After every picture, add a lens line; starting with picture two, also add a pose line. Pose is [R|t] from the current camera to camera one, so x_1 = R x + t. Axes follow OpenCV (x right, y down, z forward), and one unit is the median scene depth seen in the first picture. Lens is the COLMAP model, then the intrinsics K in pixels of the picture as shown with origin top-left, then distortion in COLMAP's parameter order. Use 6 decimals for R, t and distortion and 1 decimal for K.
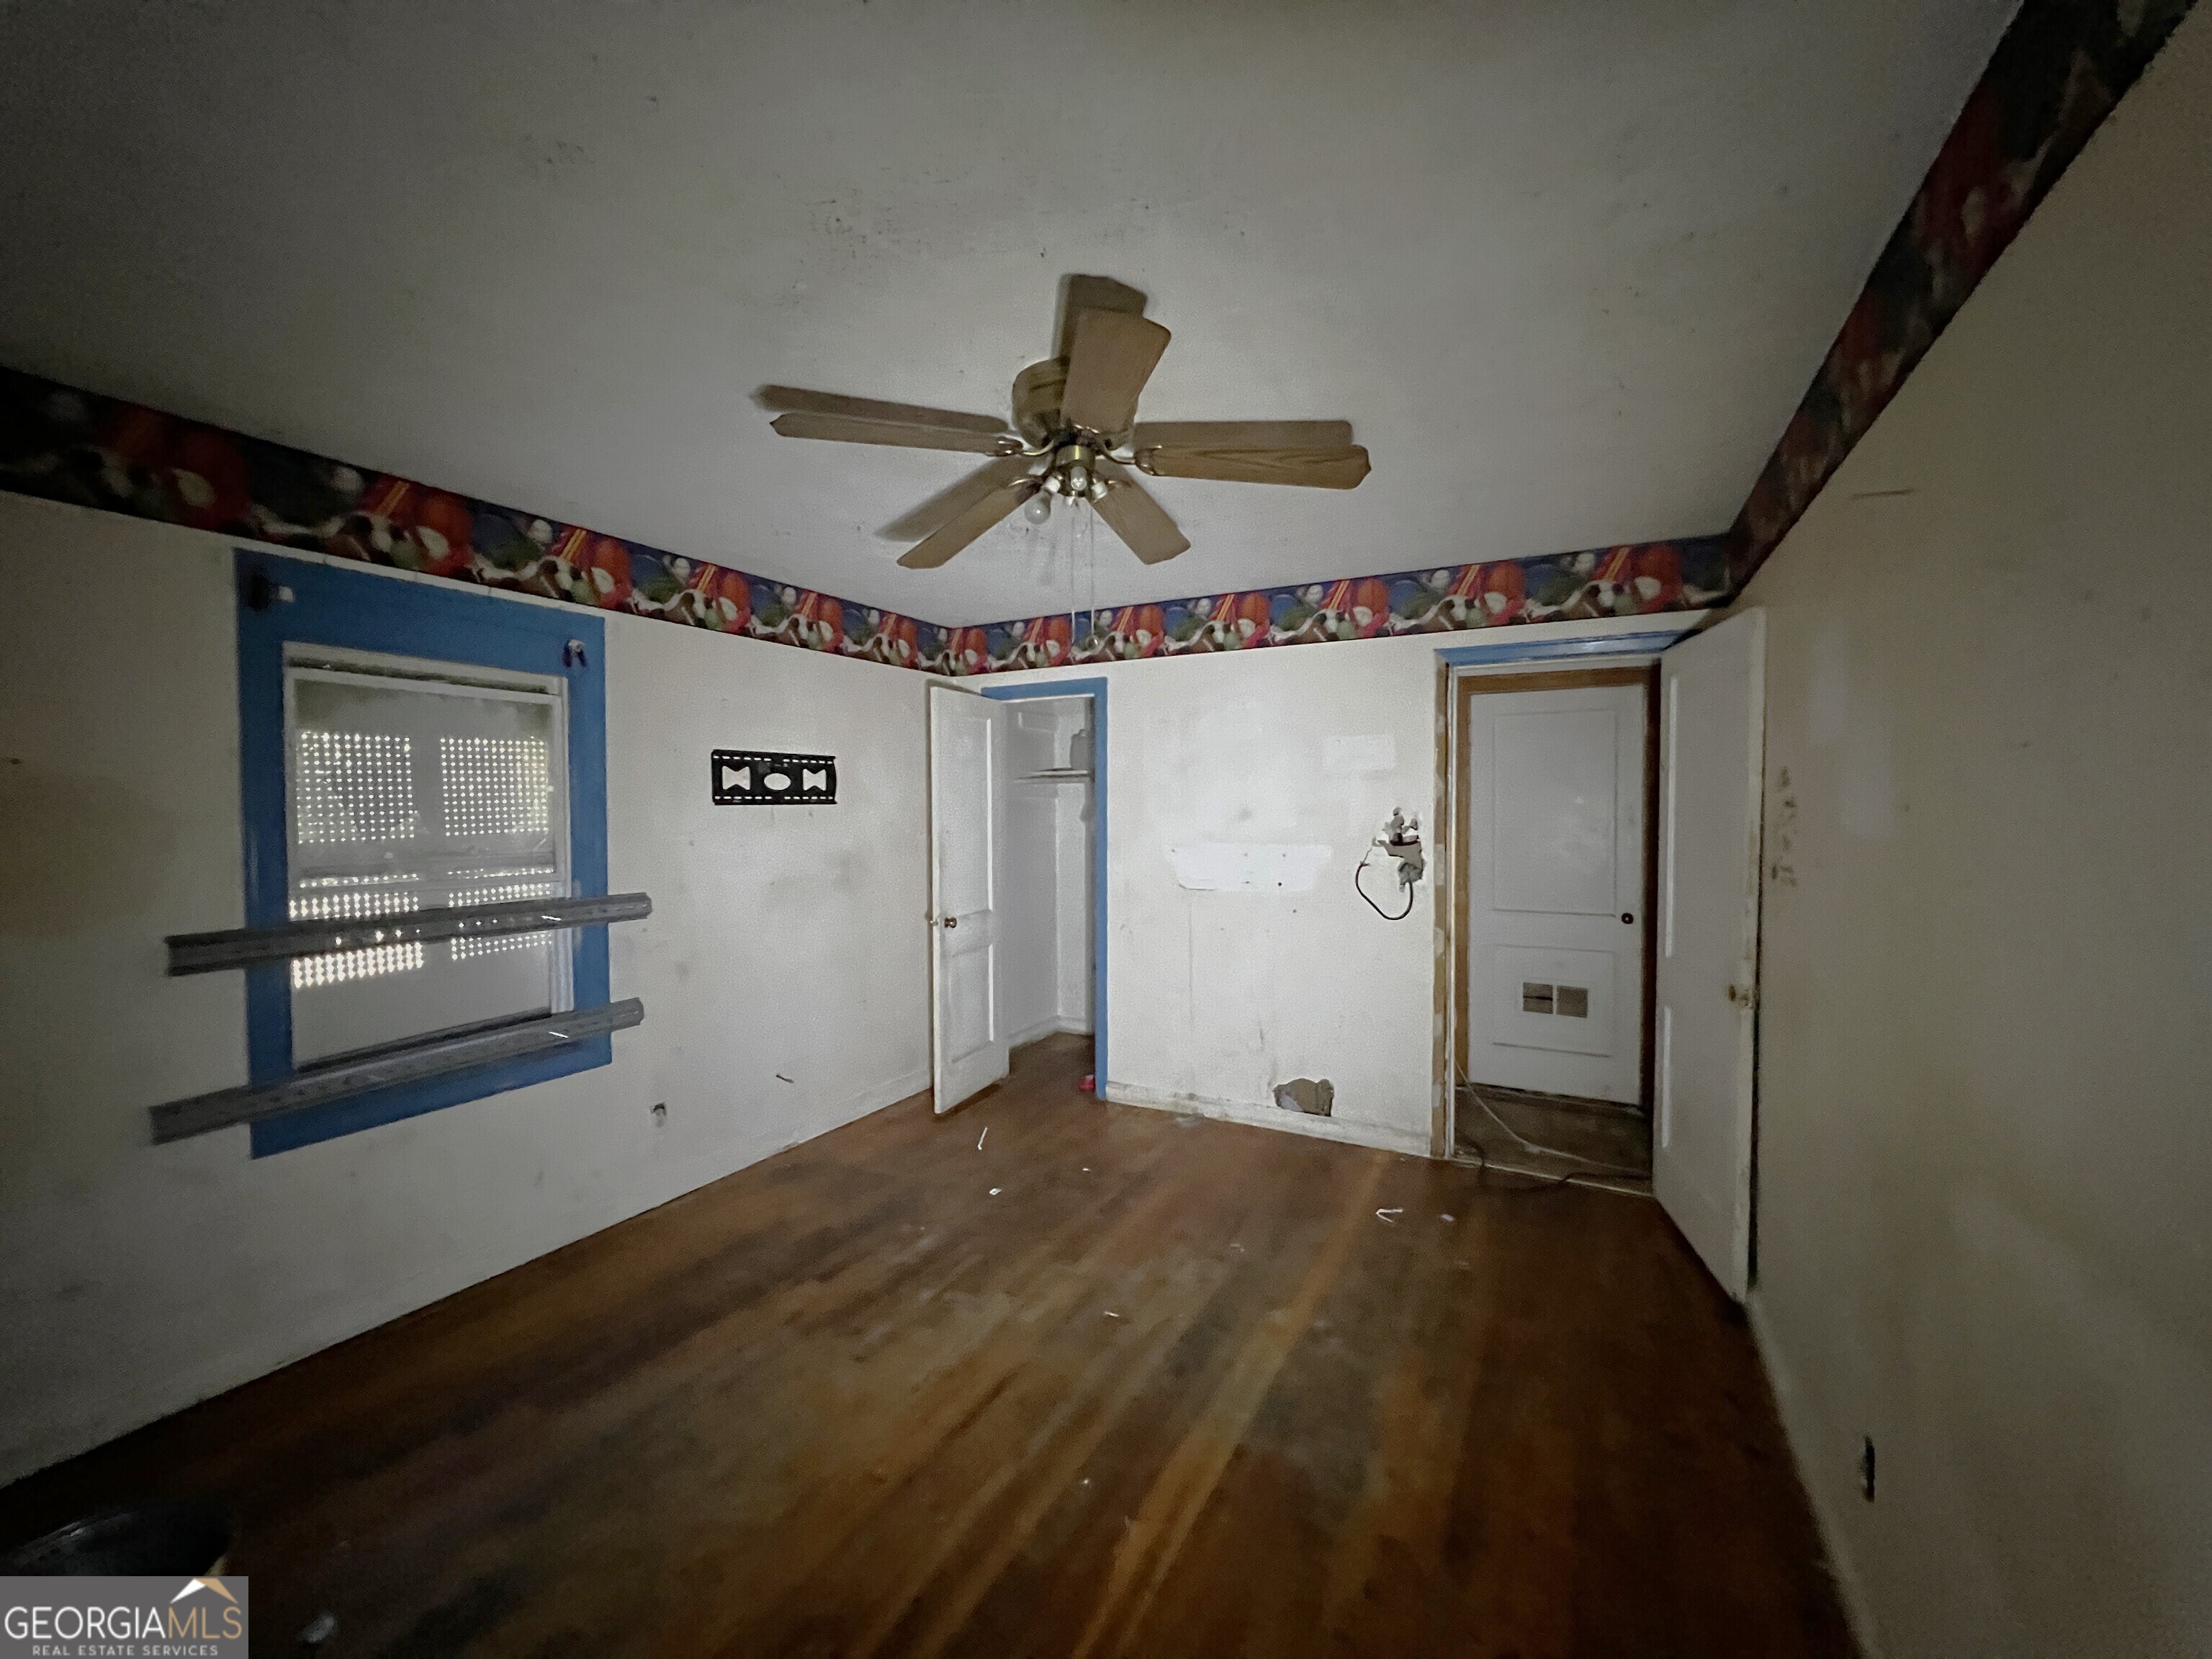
lens RADIAL K [[889.9, 0, 1106.0], [0, 889.9, 829.5], [0, 0, 1]] dist [-0.001894, -0.000094]
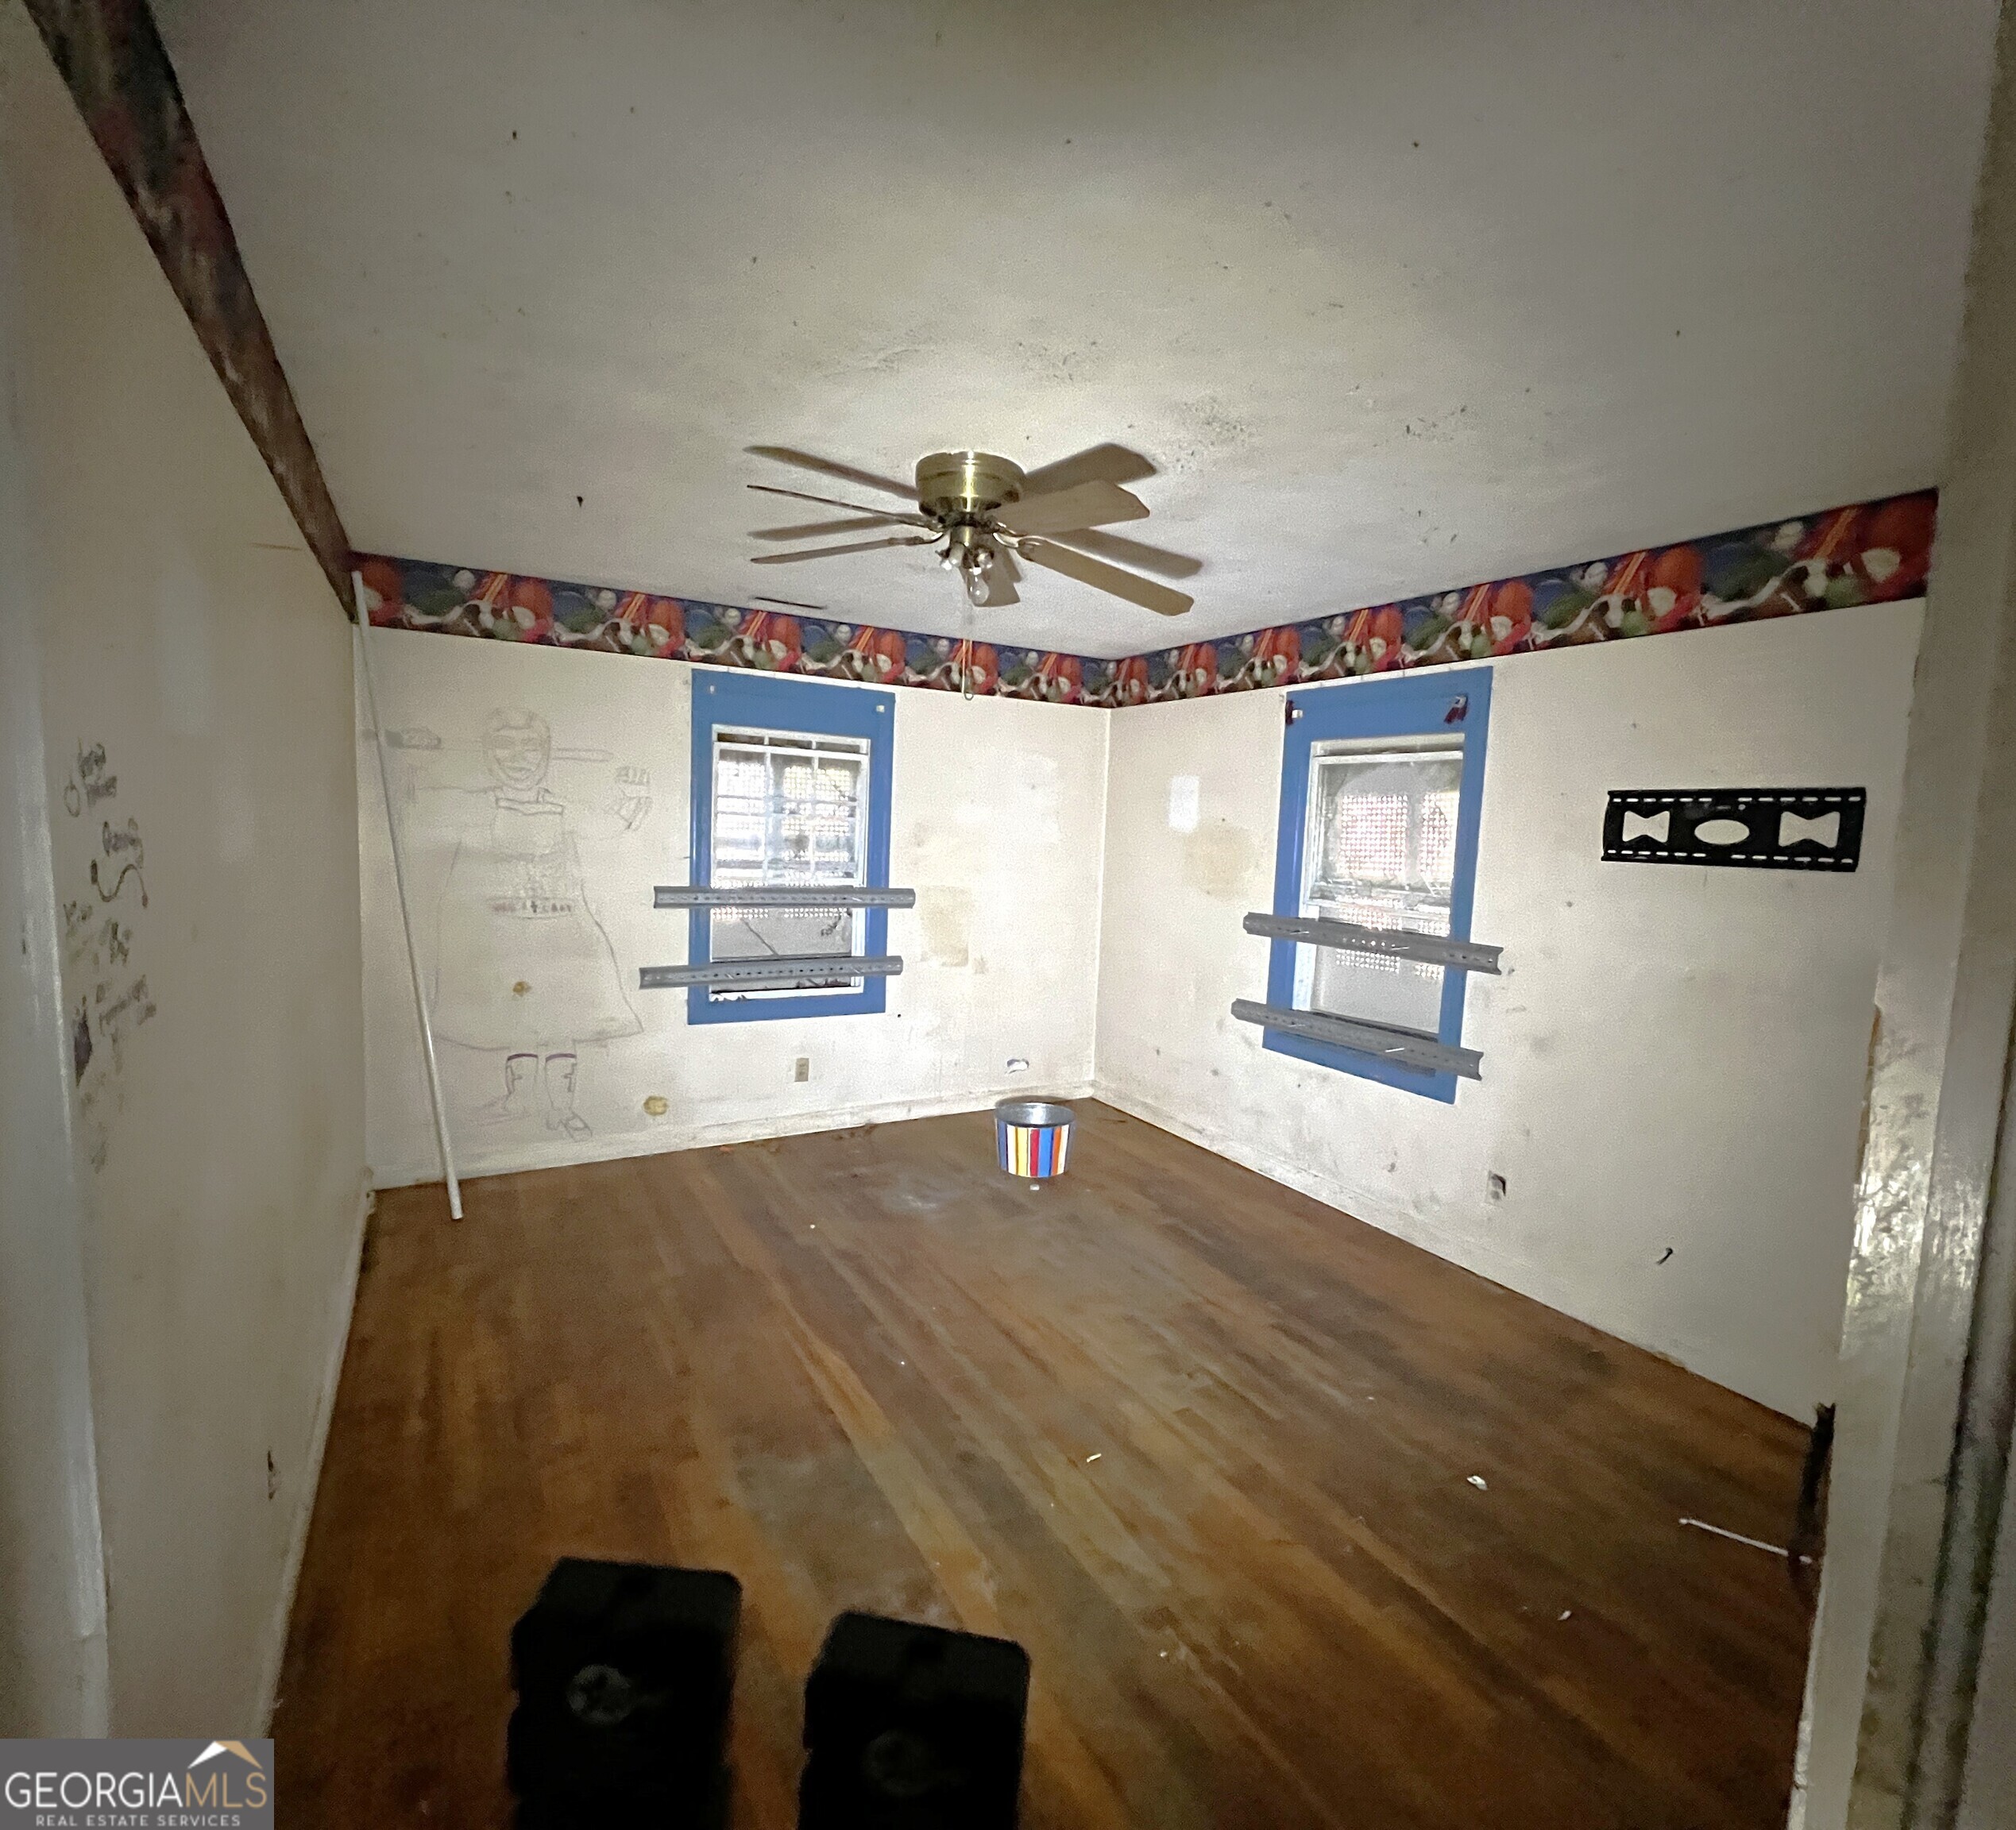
lens RADIAL K [[1004.7, 0, 1008.0], [0, 1004.7, 915.0], [0, 0, 1]] dist [-0.000805, -0.000075]
pose [[-0.543746, 0.059651, -0.837127, 0.600436], [-0.059615, 0.992206, 0.109423, -0.045001], [0.837130, 0.109404, -0.535952, 1.024694]]
